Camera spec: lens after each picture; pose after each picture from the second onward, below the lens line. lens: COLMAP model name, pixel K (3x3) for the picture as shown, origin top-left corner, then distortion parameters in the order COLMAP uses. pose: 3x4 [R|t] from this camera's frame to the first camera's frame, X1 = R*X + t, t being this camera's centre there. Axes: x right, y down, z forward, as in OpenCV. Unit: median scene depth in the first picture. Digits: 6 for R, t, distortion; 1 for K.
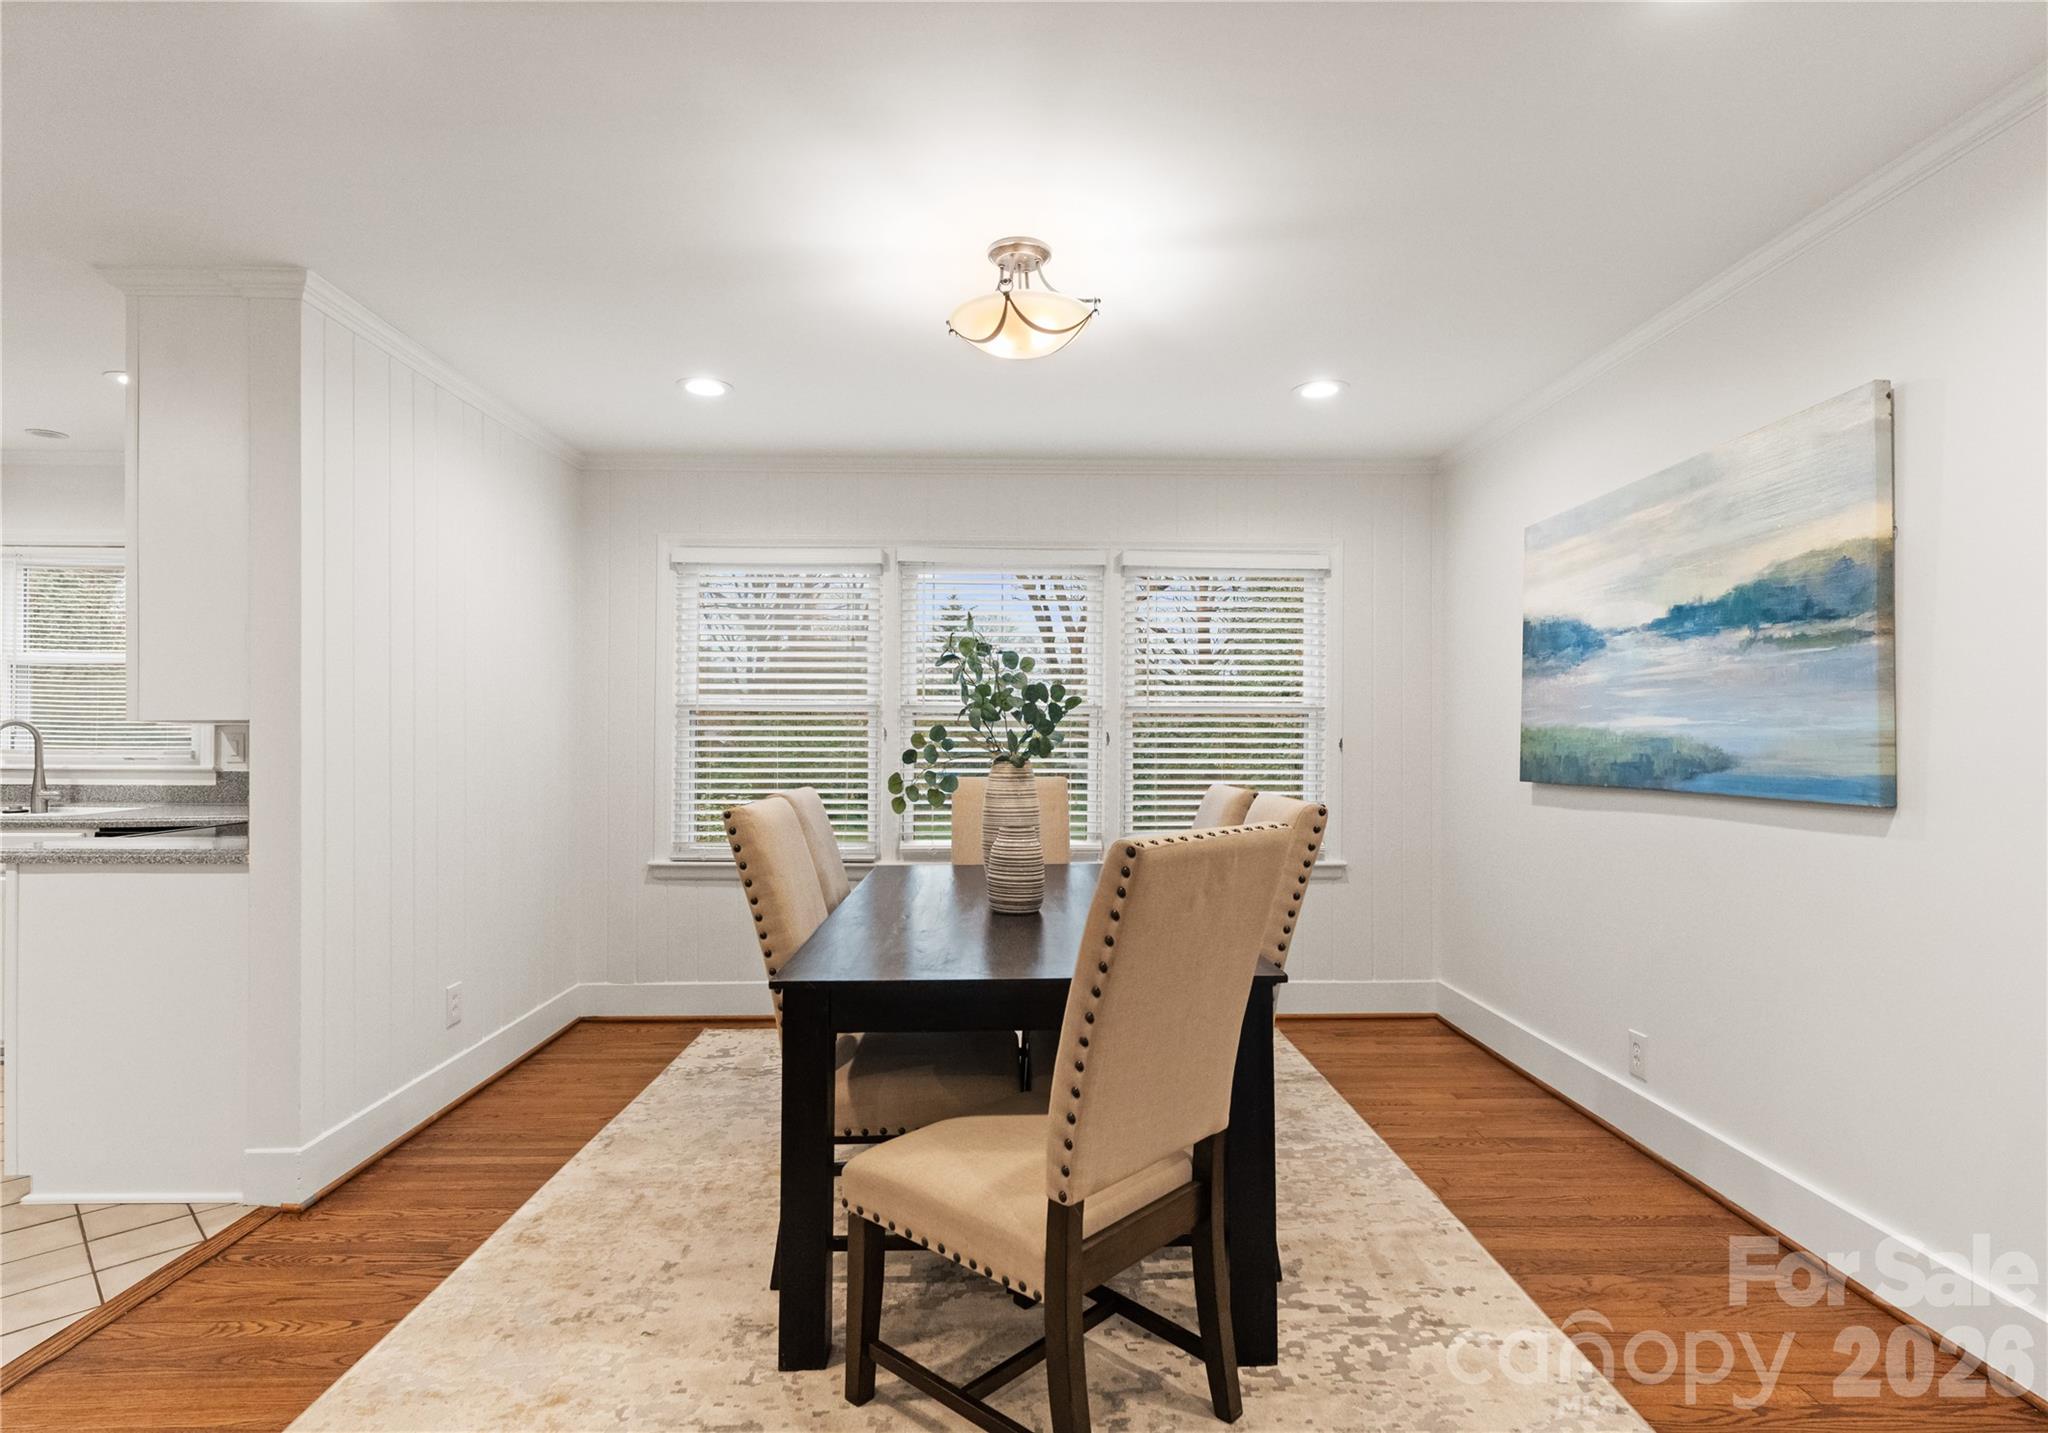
lens RADIAL K [[996.2, 0, 1034.3], [0, 996.2, 730.4], [0, 0, 1]] dist [0.006322, 0.000944]
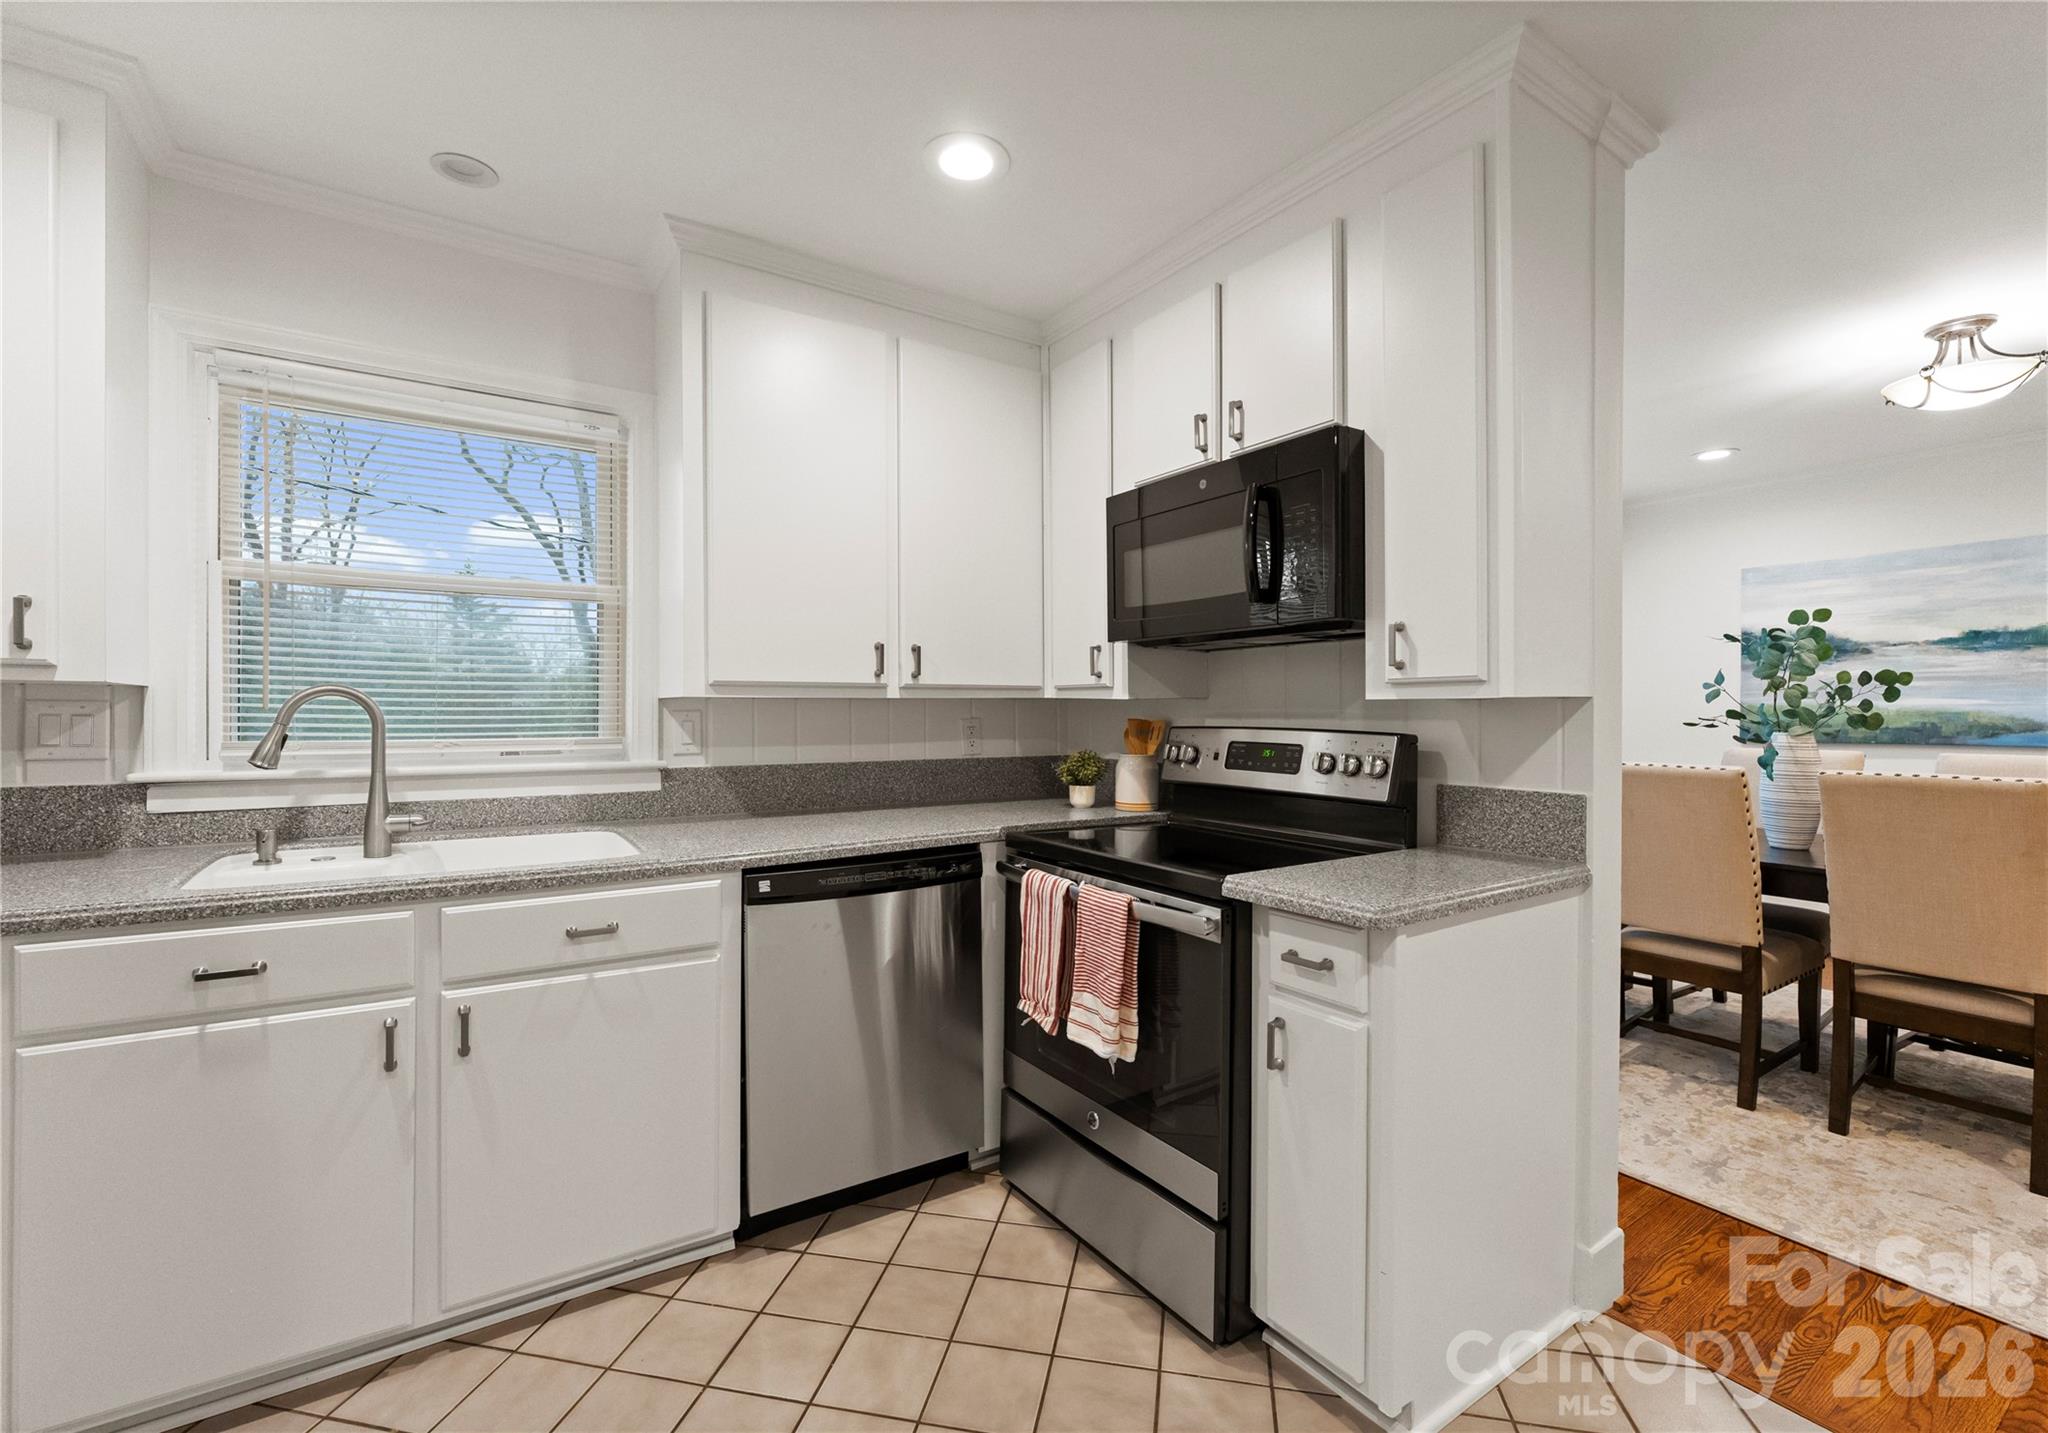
lens RADIAL K [[859.3, 0, 996.6], [0, 859.3, 711.8], [0, 0, 1]] dist [-0.002565, -0.000440]
pose [[0.854144, -0.003231, 0.520027, -1.338300], [-0.001863, 0.999955, 0.009274, -0.002795], [-0.520034, -0.008891, 0.854099, 0.597843]]
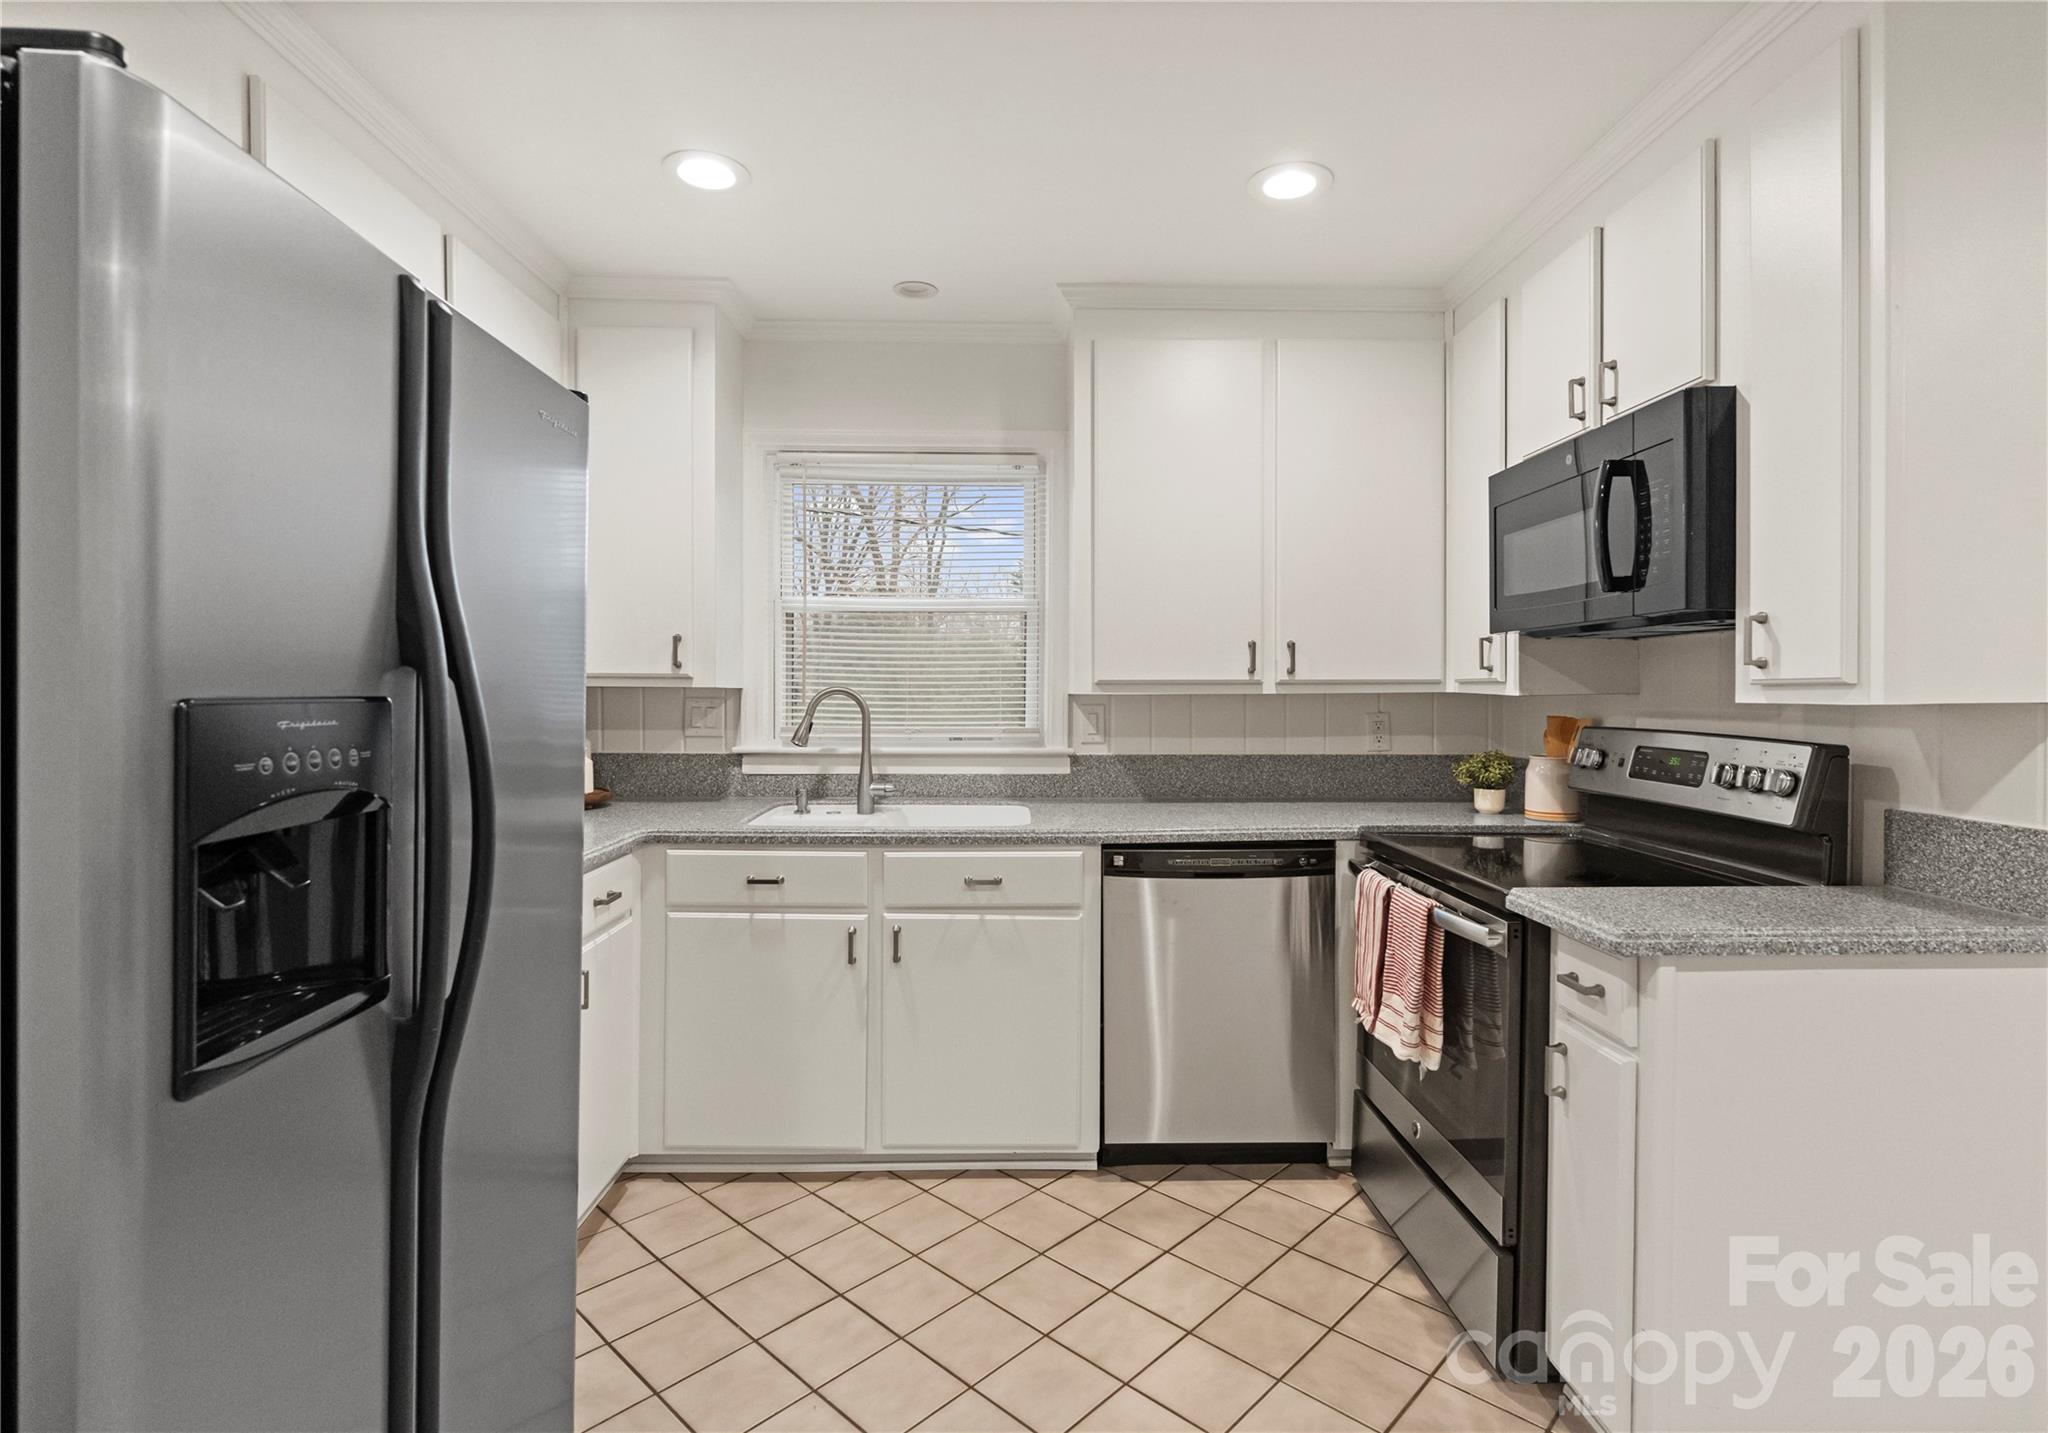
lens RADIAL K [[967.5, 0, 1049.3], [0, 967.5, 693.8], [0, 0, 1]] dist [0.005831, -0.000740]
pose [[0.999962, -0.002854, 0.008277, -1.219042], [0.002763, 0.999936, 0.011011, -0.019097], [-0.008308, -0.010988, 0.999905, 0.403718]]
